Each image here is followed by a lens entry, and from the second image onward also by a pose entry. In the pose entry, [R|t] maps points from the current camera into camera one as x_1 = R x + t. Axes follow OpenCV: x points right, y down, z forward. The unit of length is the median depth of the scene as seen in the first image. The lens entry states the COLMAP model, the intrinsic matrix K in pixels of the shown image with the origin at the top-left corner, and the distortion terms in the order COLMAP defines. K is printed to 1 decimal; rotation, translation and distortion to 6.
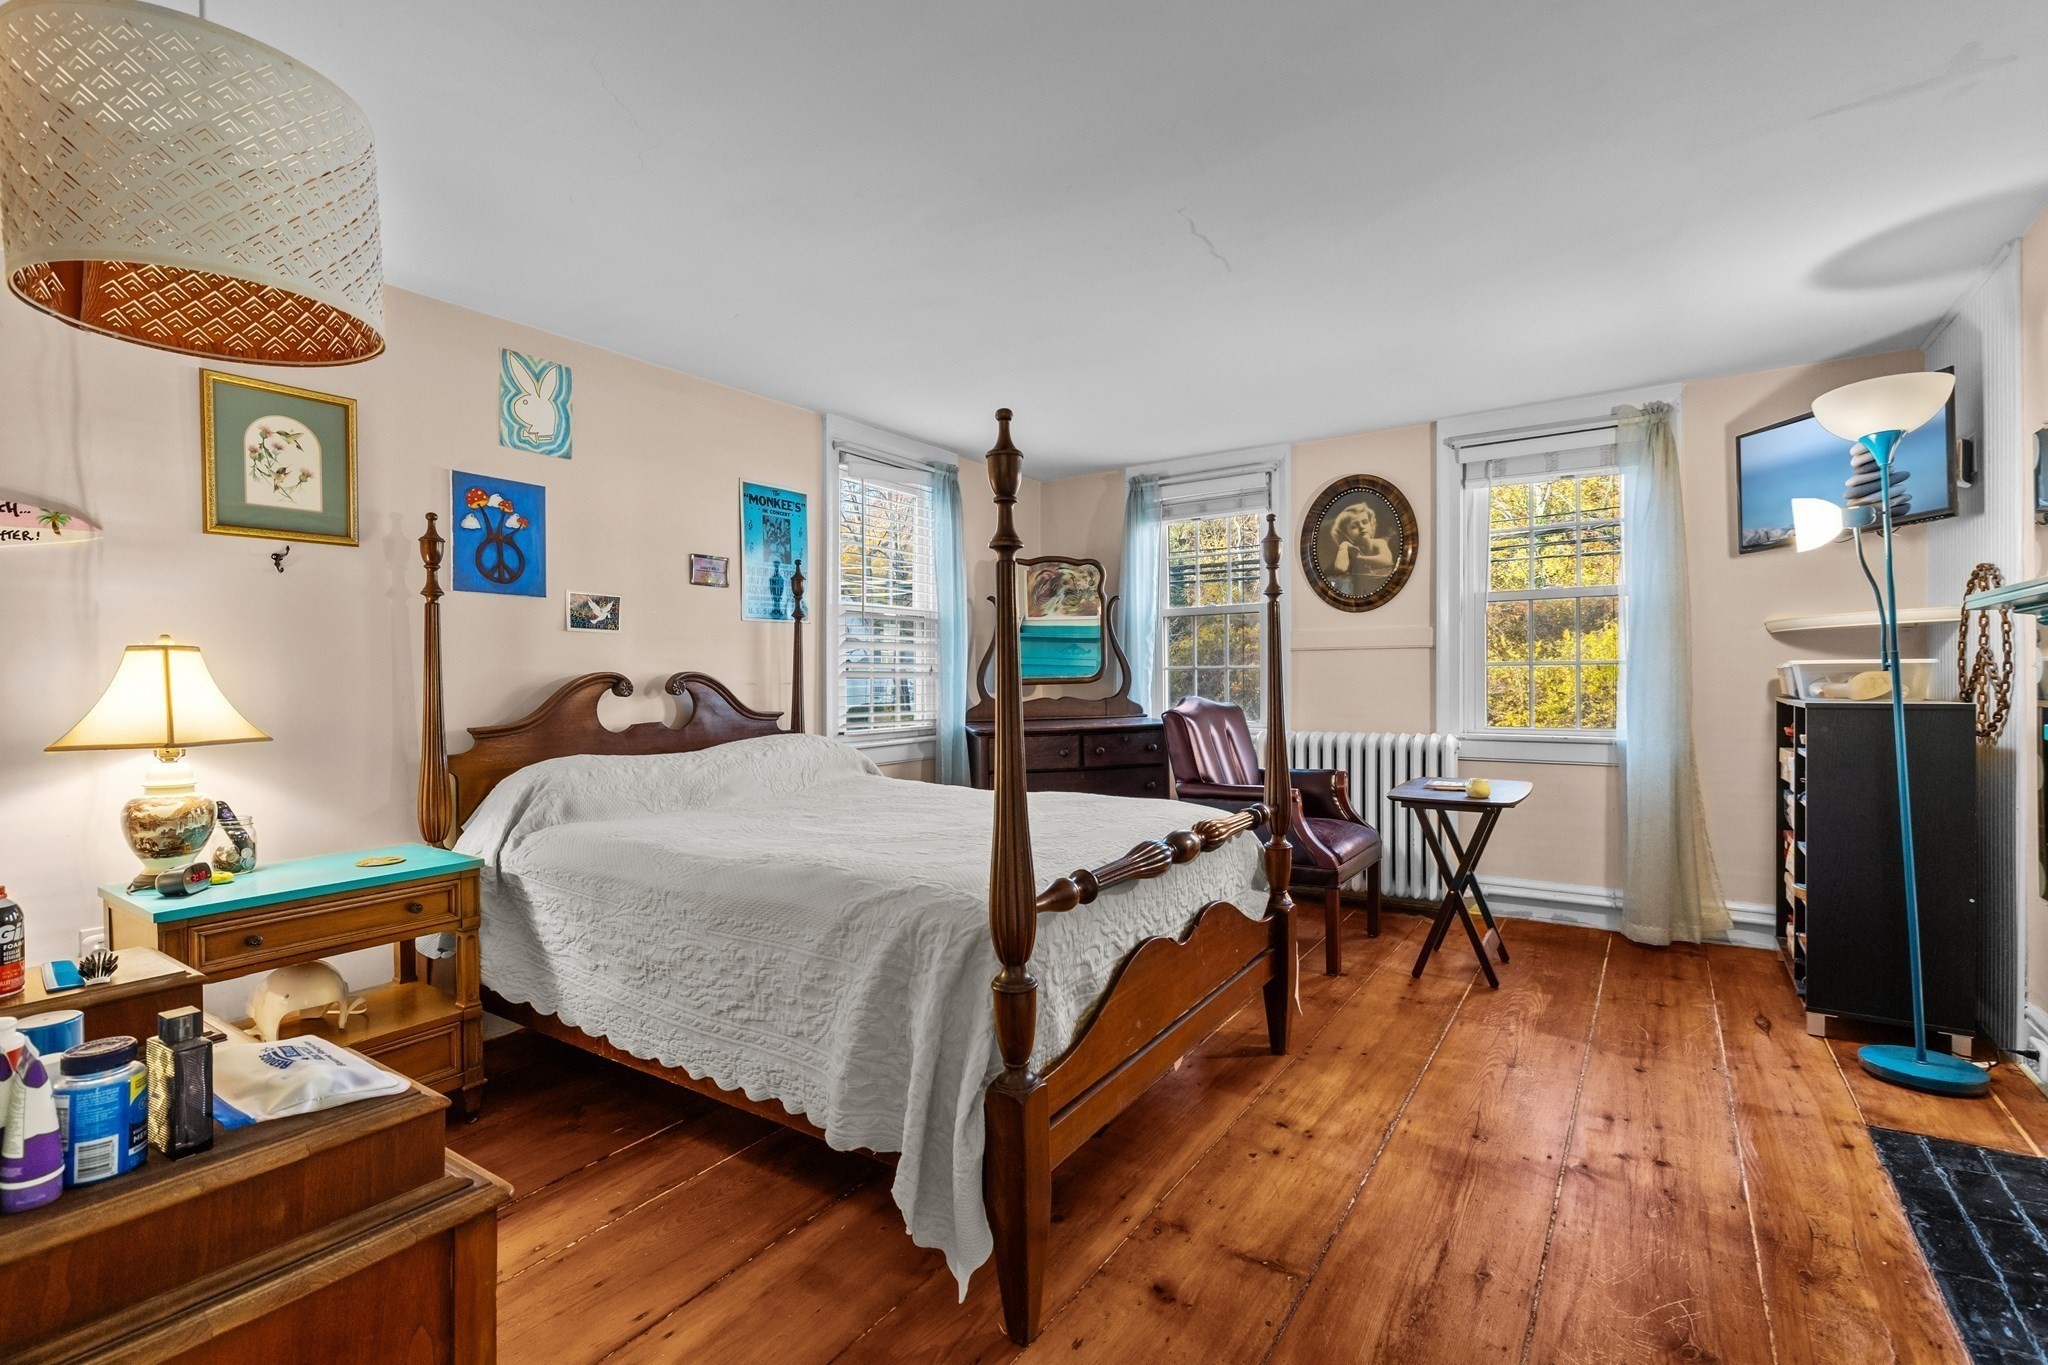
lens RADIAL K [[921.2, 0, 1041.2], [0, 921.2, 680.7], [0, 0, 1]] dist [0.007406, -0.000344]
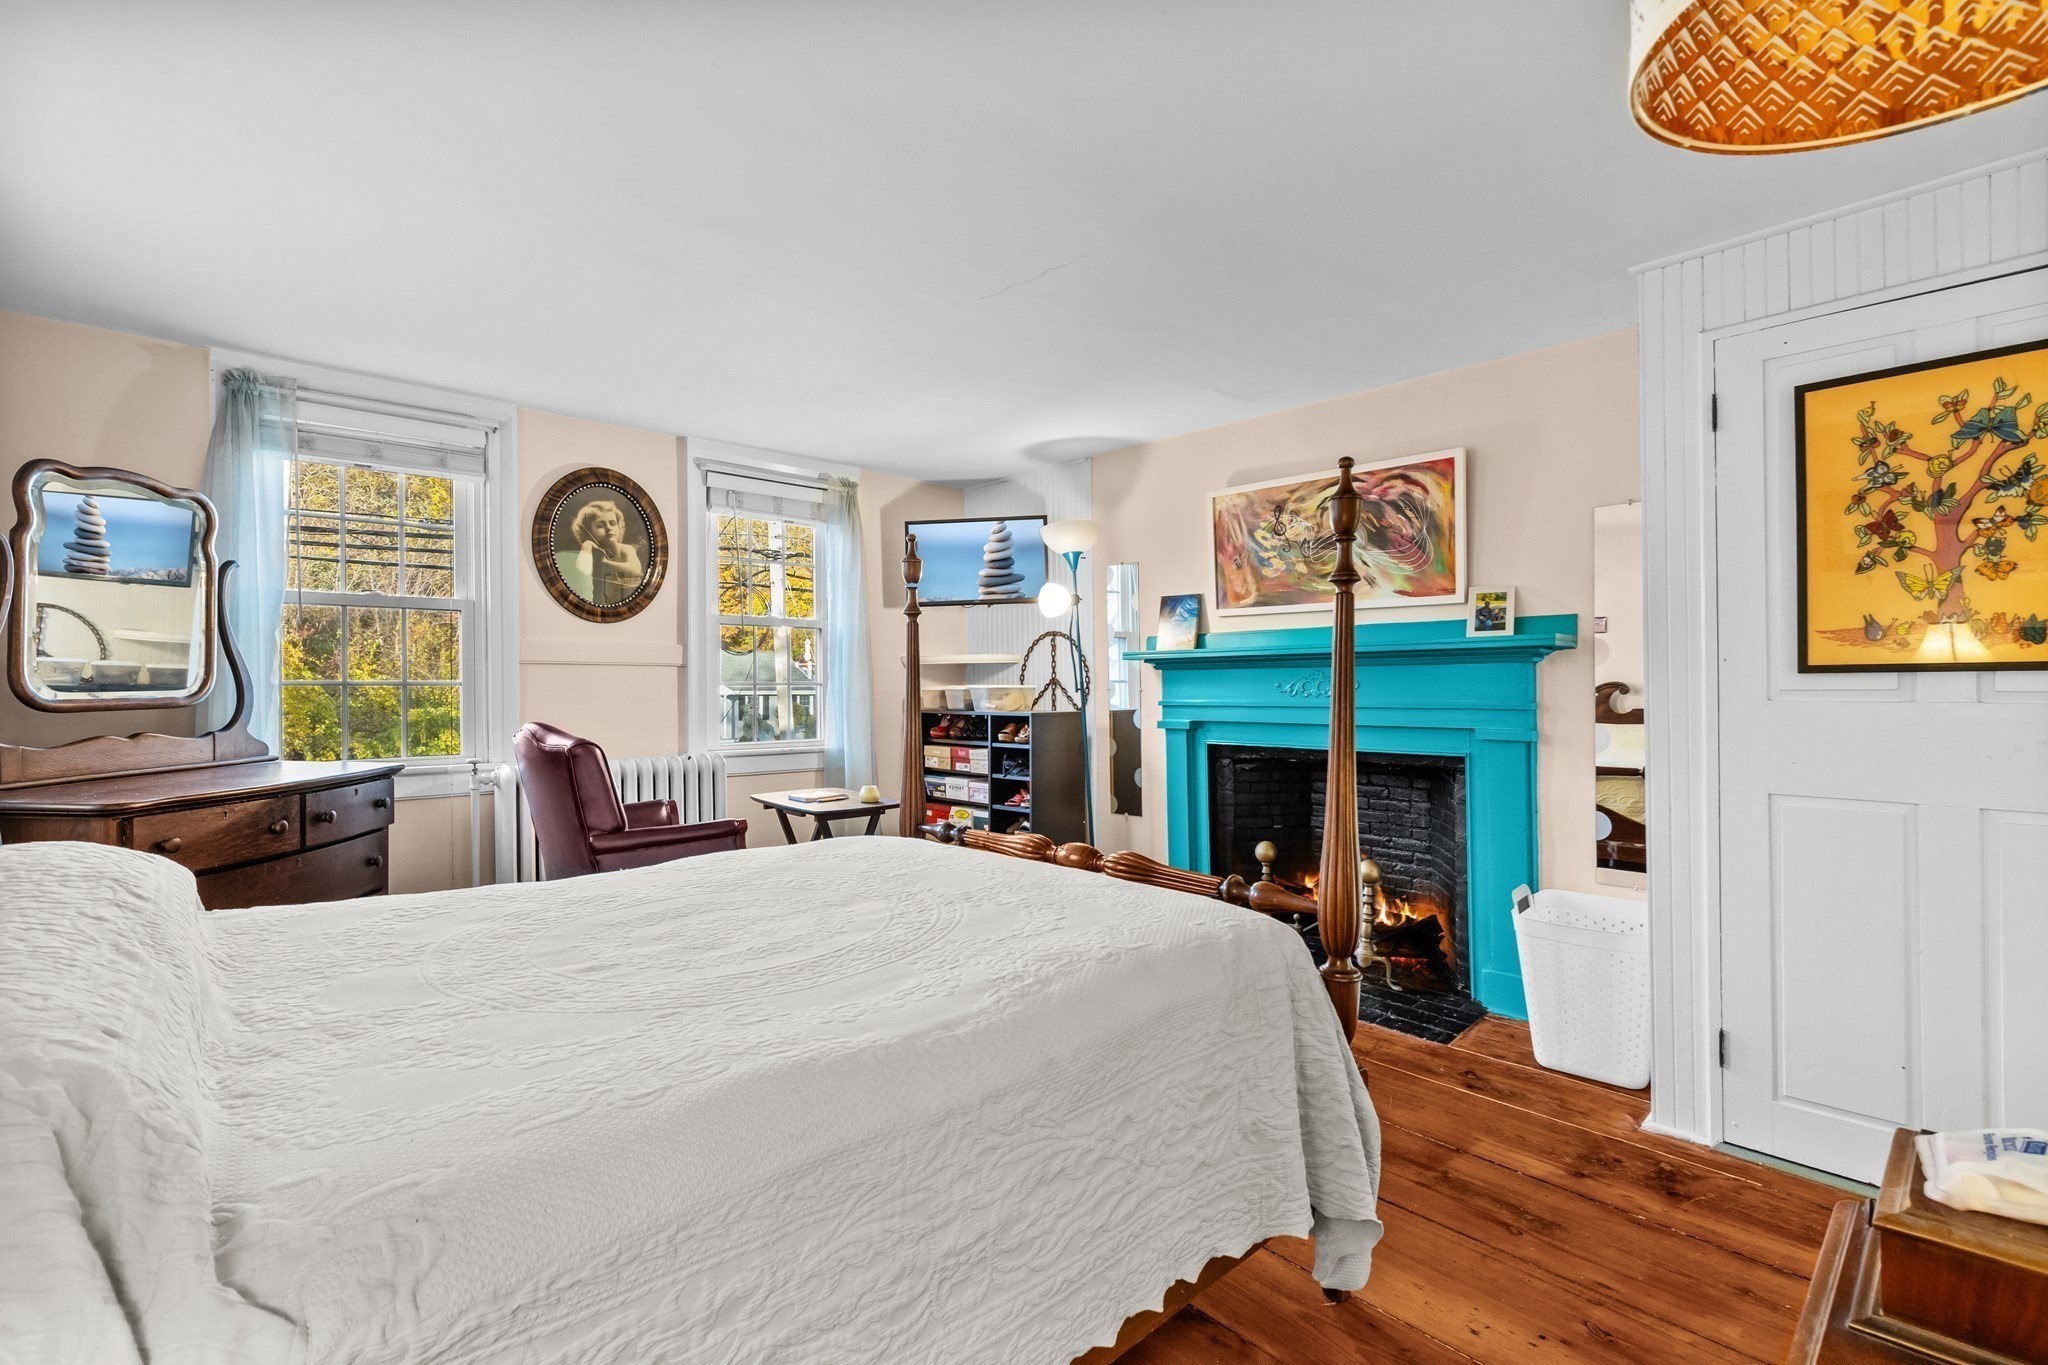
lens RADIAL K [[921.2, 0, 1041.2], [0, 921.2, 680.7], [0, 0, 1]] dist [0.007406, -0.000344]
pose [[0.233868, 0.017830, 0.972105, -0.426697], [0.001996, 0.999821, -0.018818, -0.000992], [-0.972266, 0.006341, 0.233790, 0.389564]]
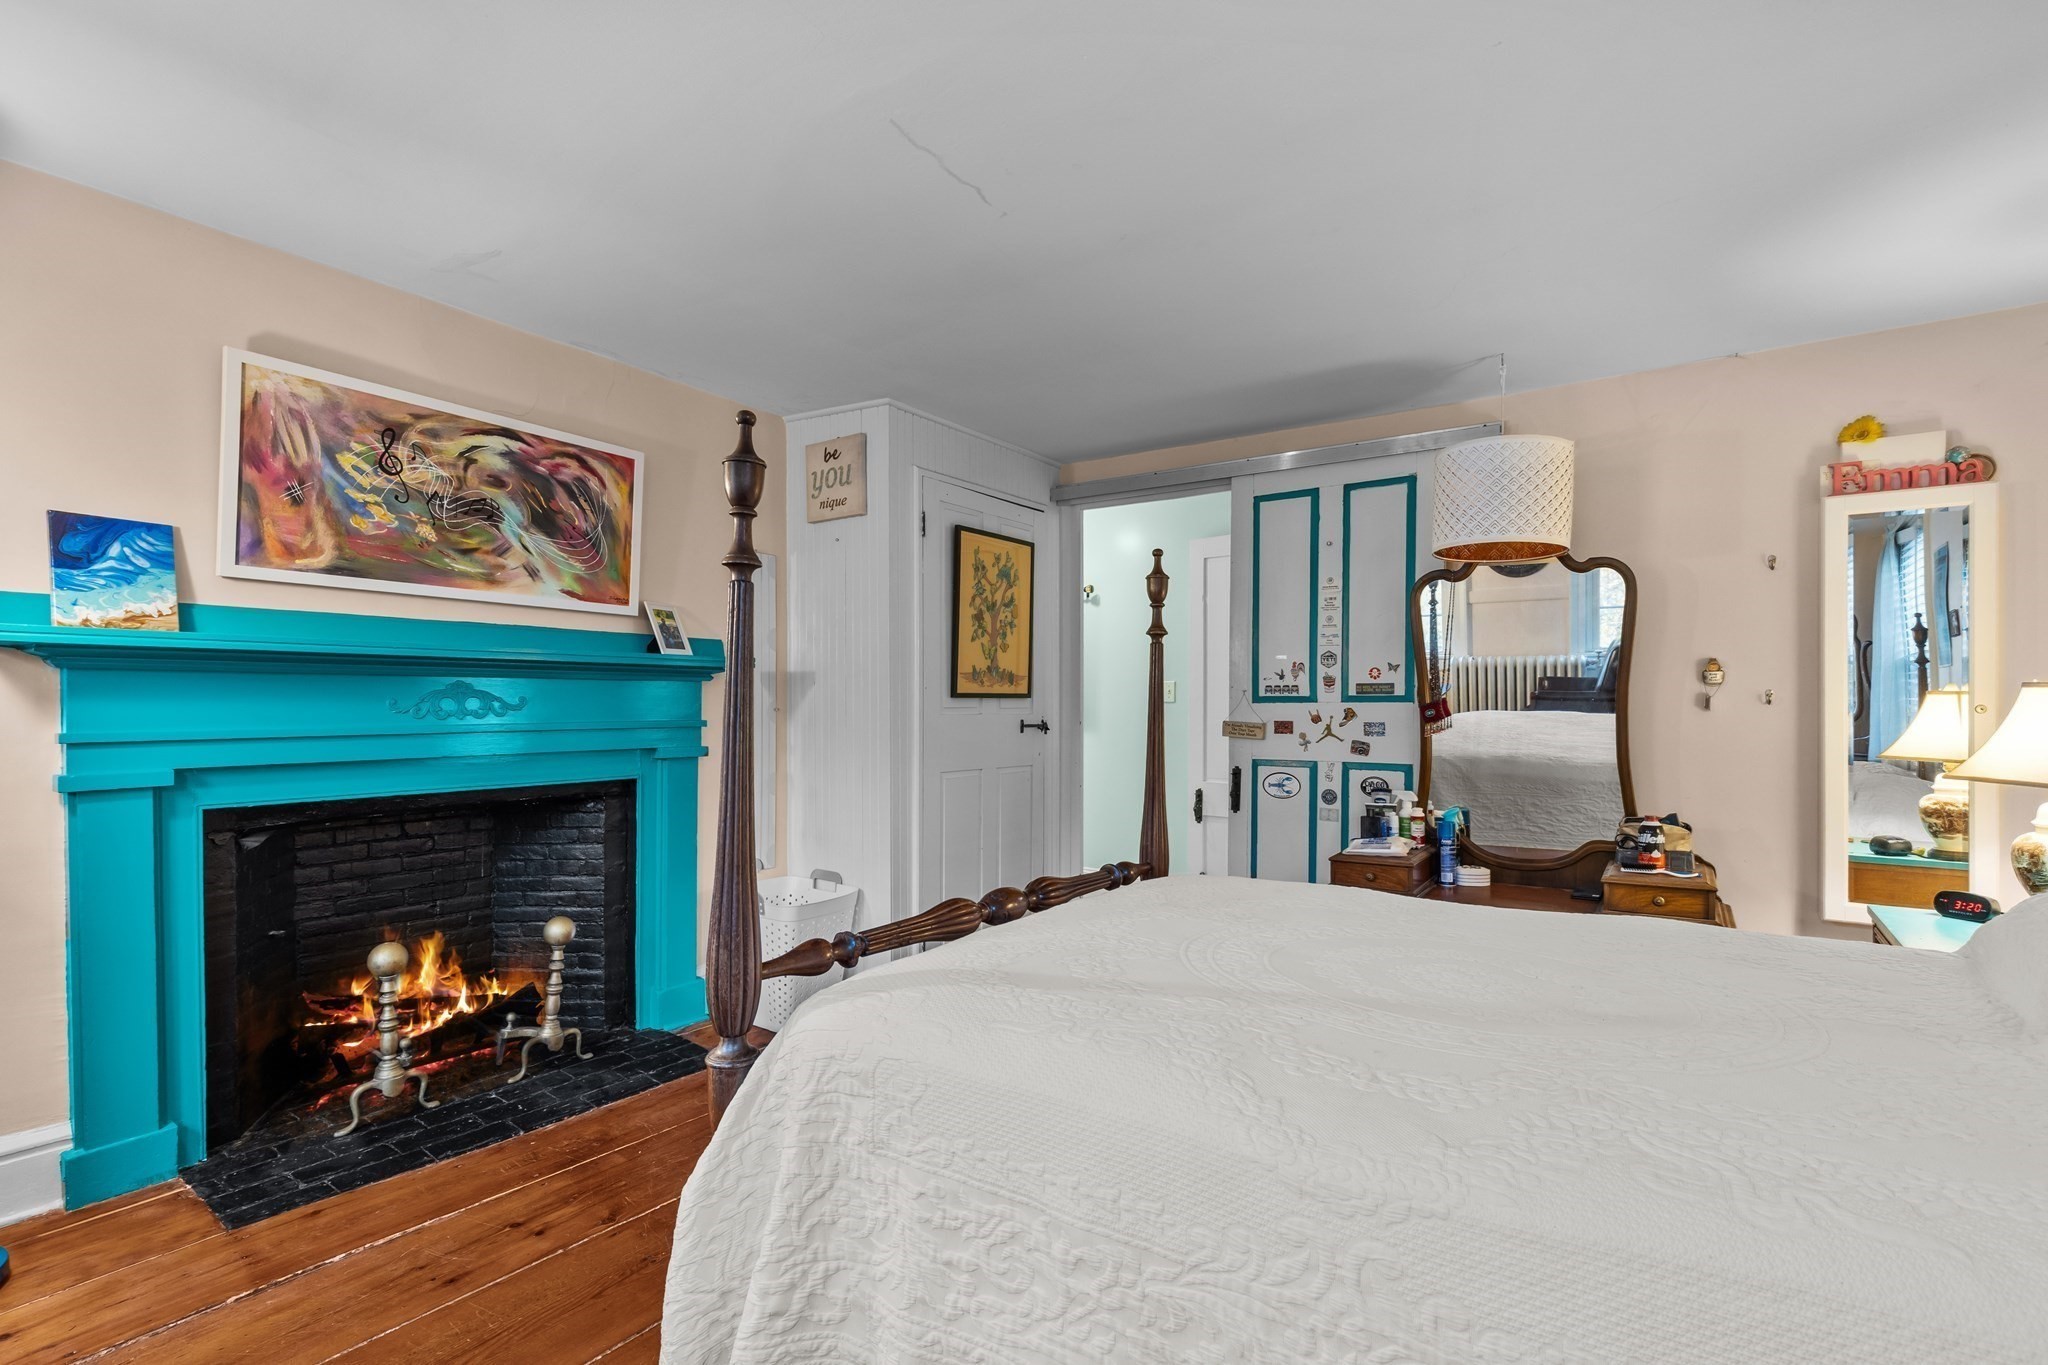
lens RADIAL K [[1018.7, 0, 1024.0], [0, 1018.7, 682.5], [0, 0, 1]] dist [0.072981, -0.000282]
pose [[-0.999363, 0.007334, 0.034938, 0.045029], [0.006701, 0.999812, -0.018180, -0.010046], [-0.035065, -0.017934, -0.999224, 0.995654]]
